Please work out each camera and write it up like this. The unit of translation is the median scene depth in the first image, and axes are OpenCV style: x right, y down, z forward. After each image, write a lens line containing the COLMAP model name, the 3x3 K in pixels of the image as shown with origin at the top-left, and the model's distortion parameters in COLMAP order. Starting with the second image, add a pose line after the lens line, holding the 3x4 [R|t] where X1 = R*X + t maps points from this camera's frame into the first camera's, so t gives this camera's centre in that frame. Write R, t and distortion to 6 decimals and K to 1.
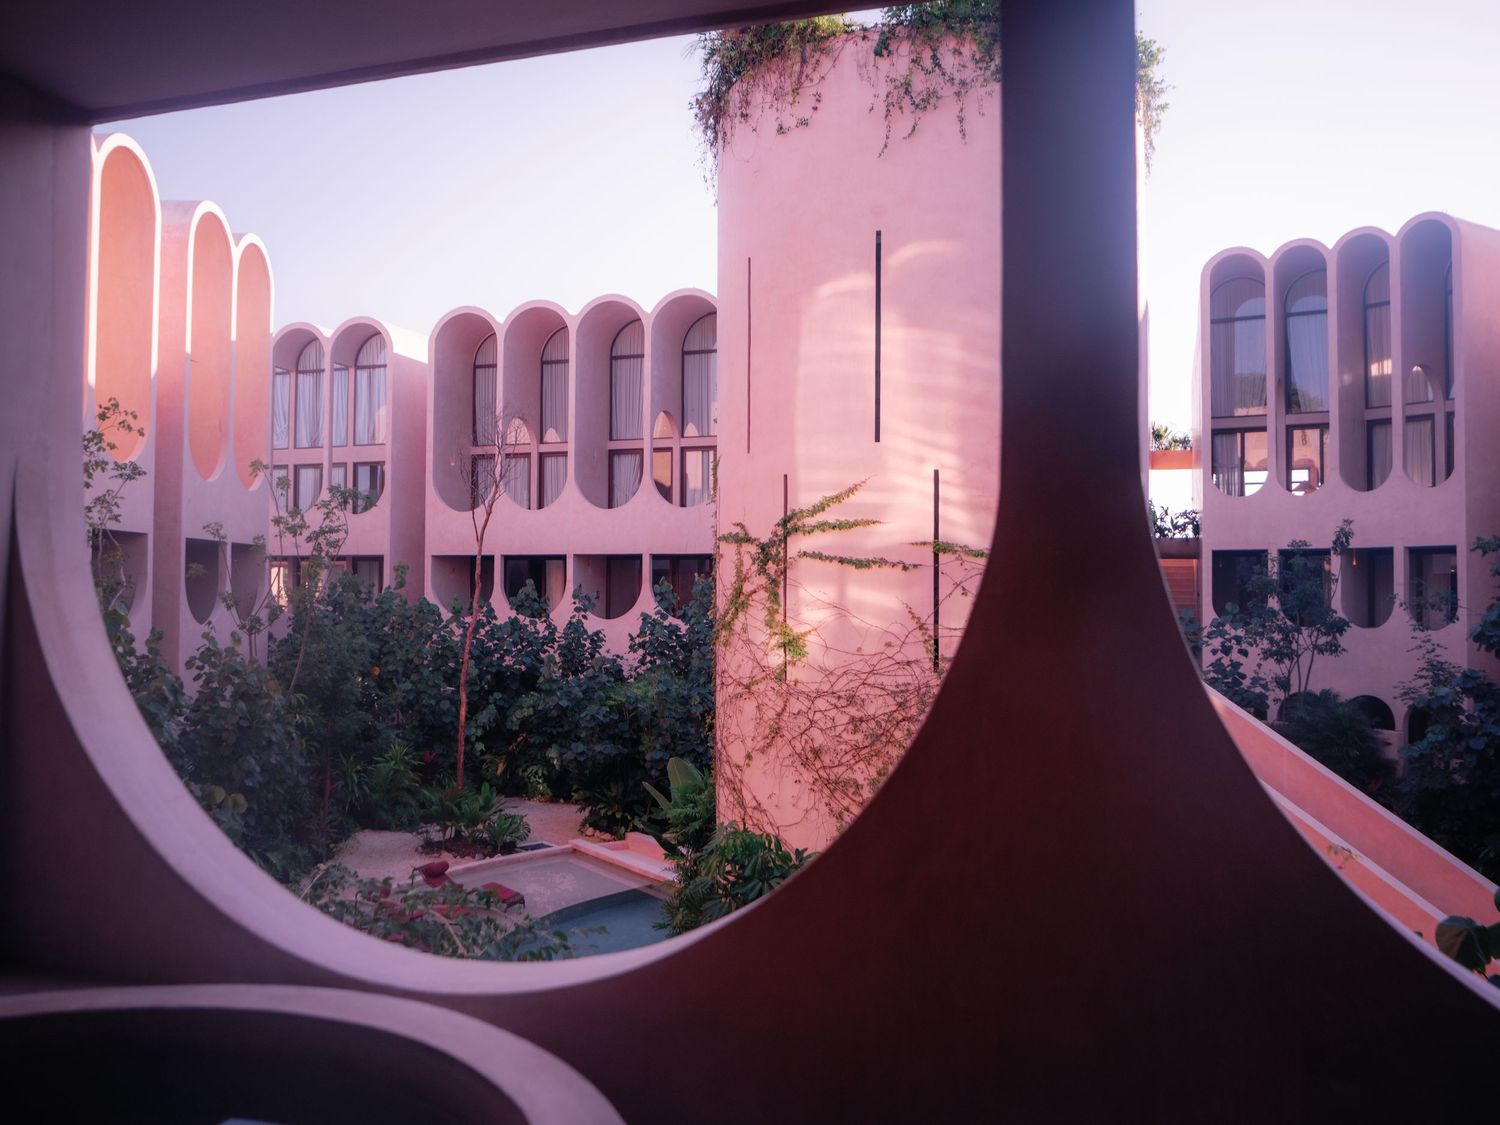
lens RADIAL K [[1198.1, 0, 720.7], [0, 1198.1, 559.2], [0, 0, 1]] dist [-0.092336, 0.070554]
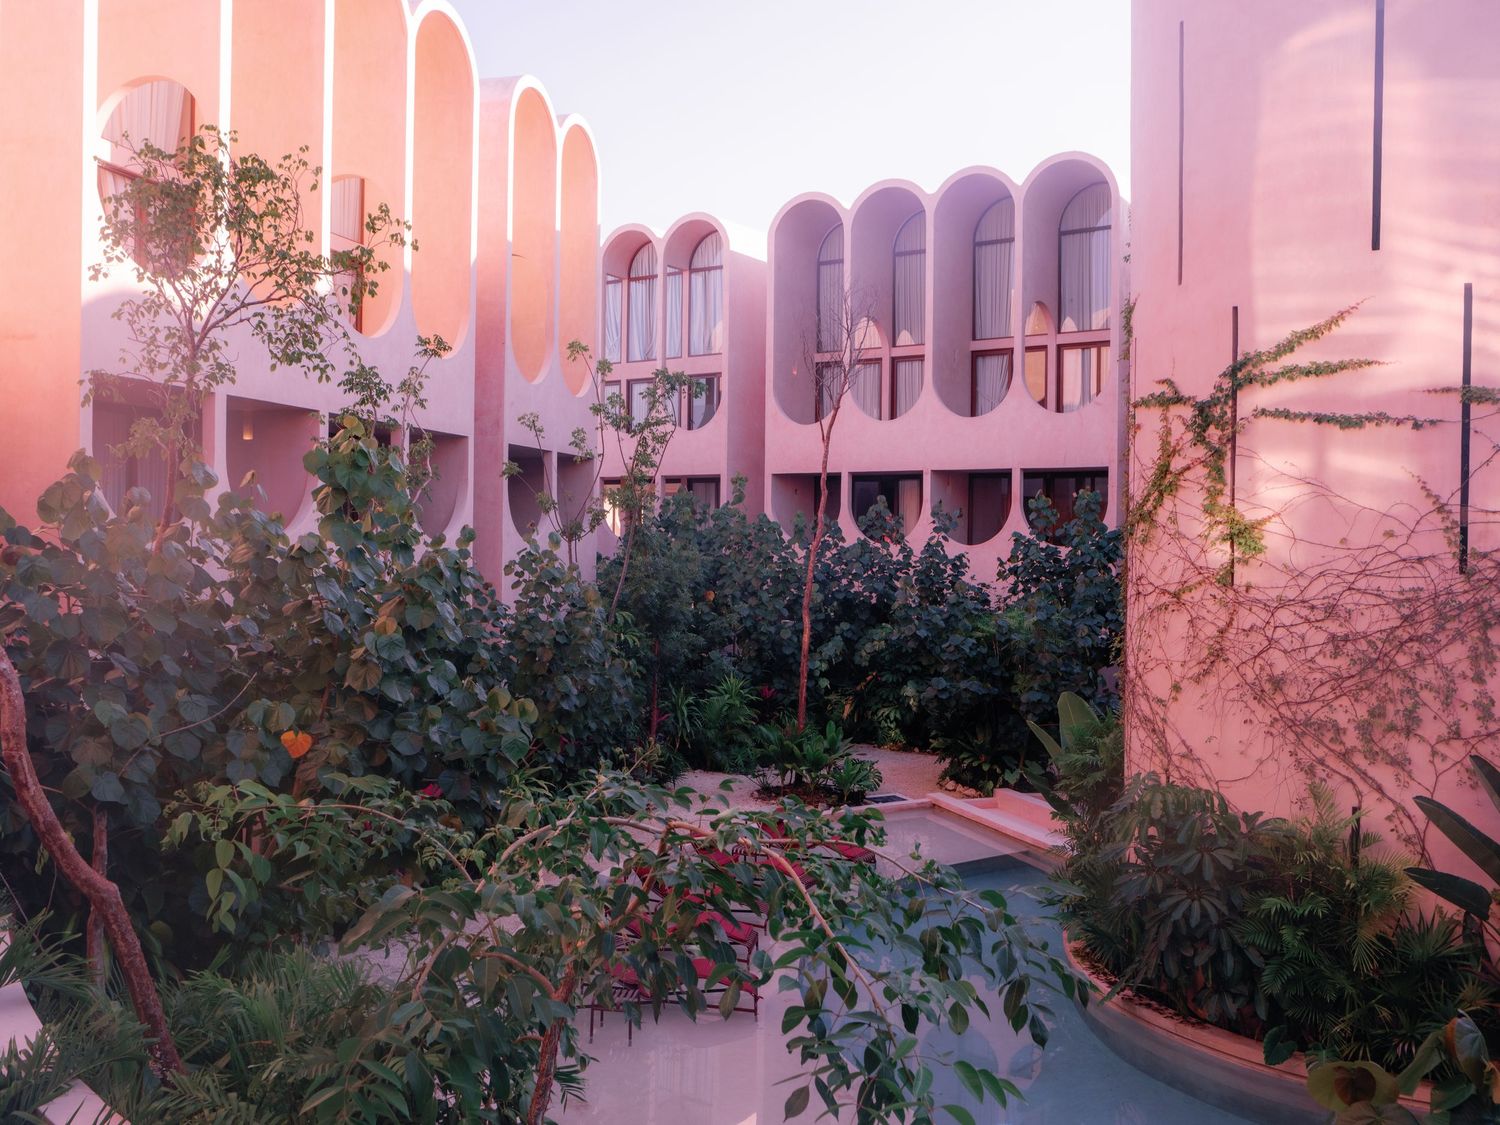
lens RADIAL K [[1198.1, 0, 720.7], [0, 1198.1, 559.2], [0, 0, 1]] dist [-0.092336, 0.070554]
pose [[0.960171, 0.008019, -0.279297, -0.032508], [-0.000647, 0.999649, 0.026477, 0.046209], [0.279412, -0.025242, 0.959840, 0.145630]]
